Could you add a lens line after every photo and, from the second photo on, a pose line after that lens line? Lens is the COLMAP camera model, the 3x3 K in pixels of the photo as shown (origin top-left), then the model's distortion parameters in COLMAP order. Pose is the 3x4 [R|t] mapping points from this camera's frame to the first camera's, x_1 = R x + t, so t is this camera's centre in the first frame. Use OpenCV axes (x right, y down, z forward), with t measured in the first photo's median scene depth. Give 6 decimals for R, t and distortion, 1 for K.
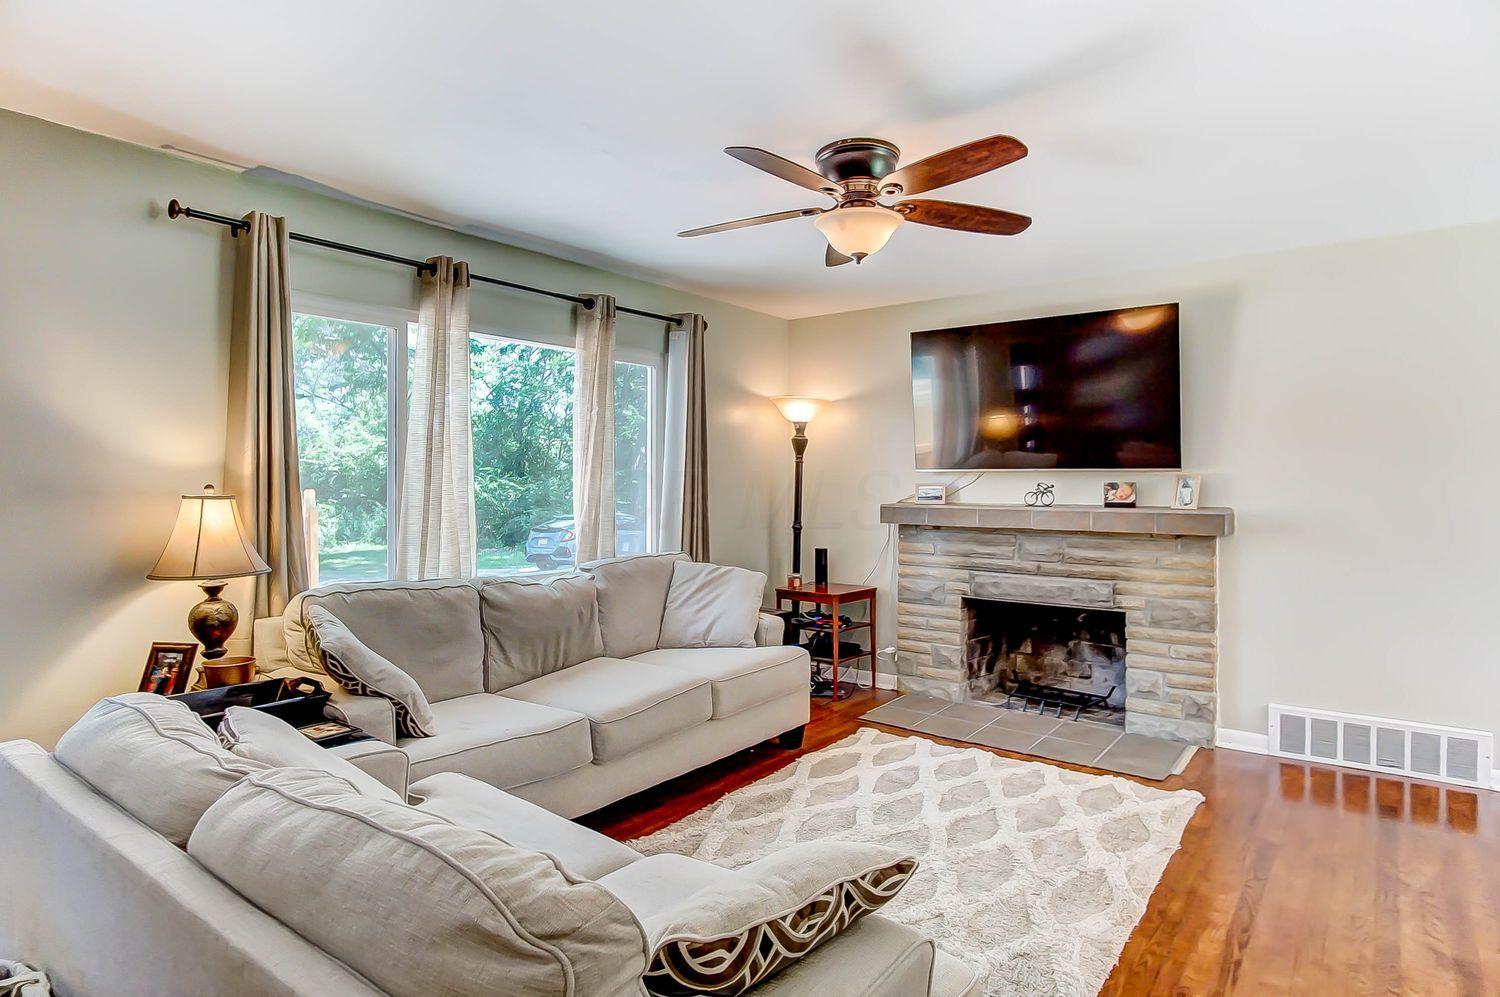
lens RADIAL K [[843.5, 0, 747.7], [0, 843.5, 492.5], [0, 0, 1]] dist [-0.001917, 0.000289]
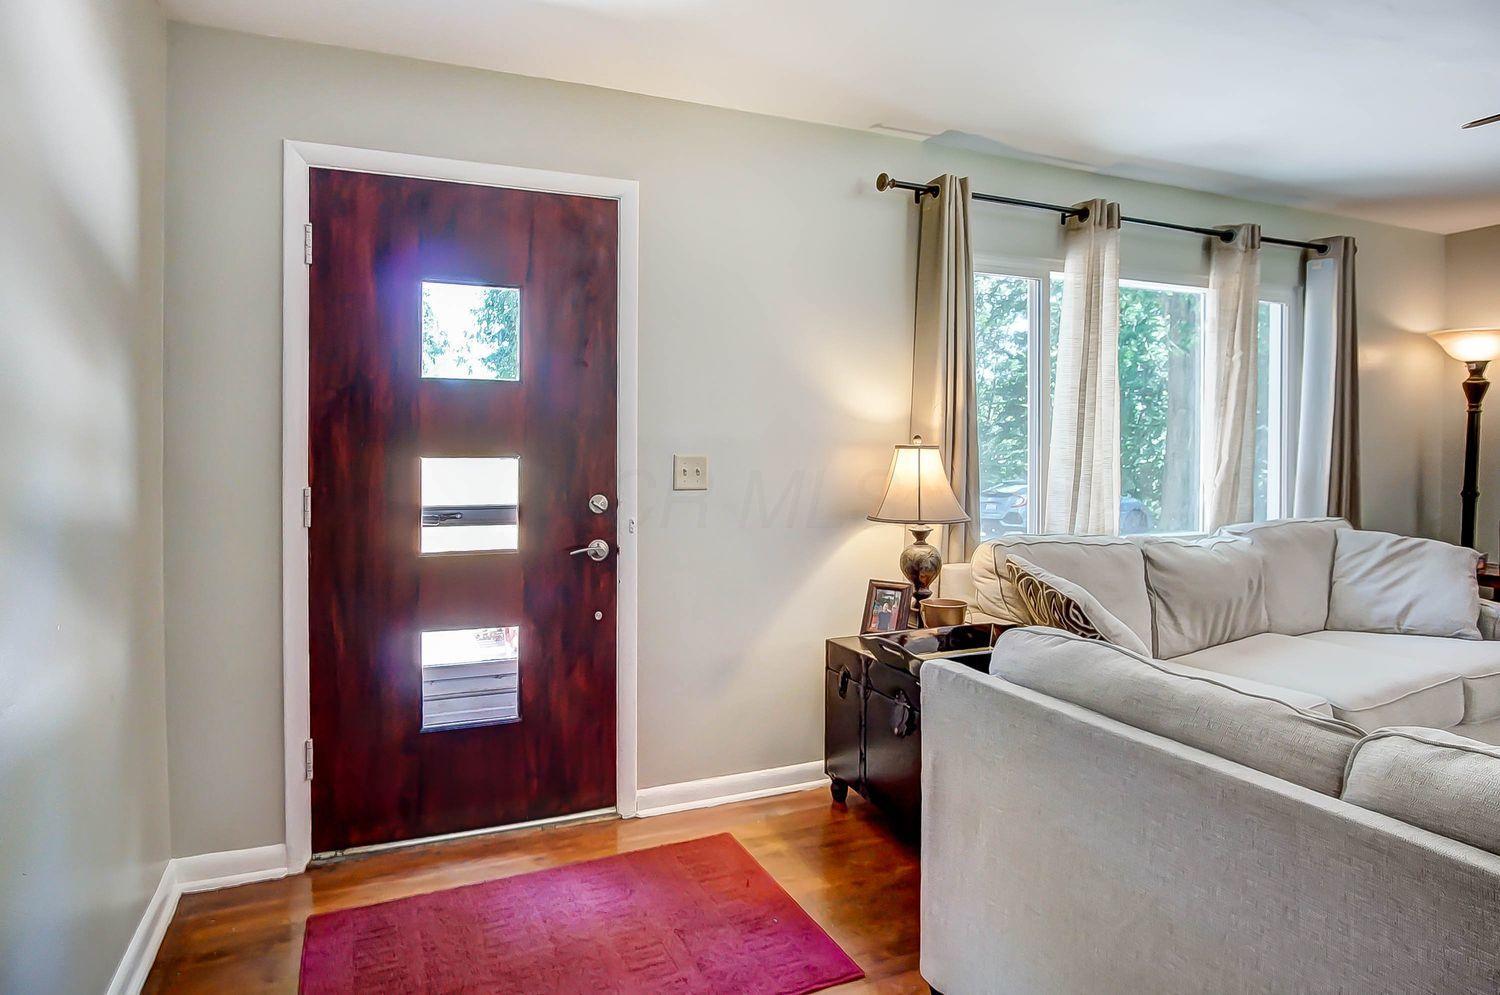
lens RADIAL K [[860.5, 0, 751.1], [0, 860.5, 462.6], [0, 0, 1]] dist [-0.001870, 0.000671]
pose [[0.884677, 0.008125, -0.466133, -0.242647], [-0.005127, 0.999957, 0.007700, 0.013395], [0.466176, -0.004422, 0.884681, -0.046707]]
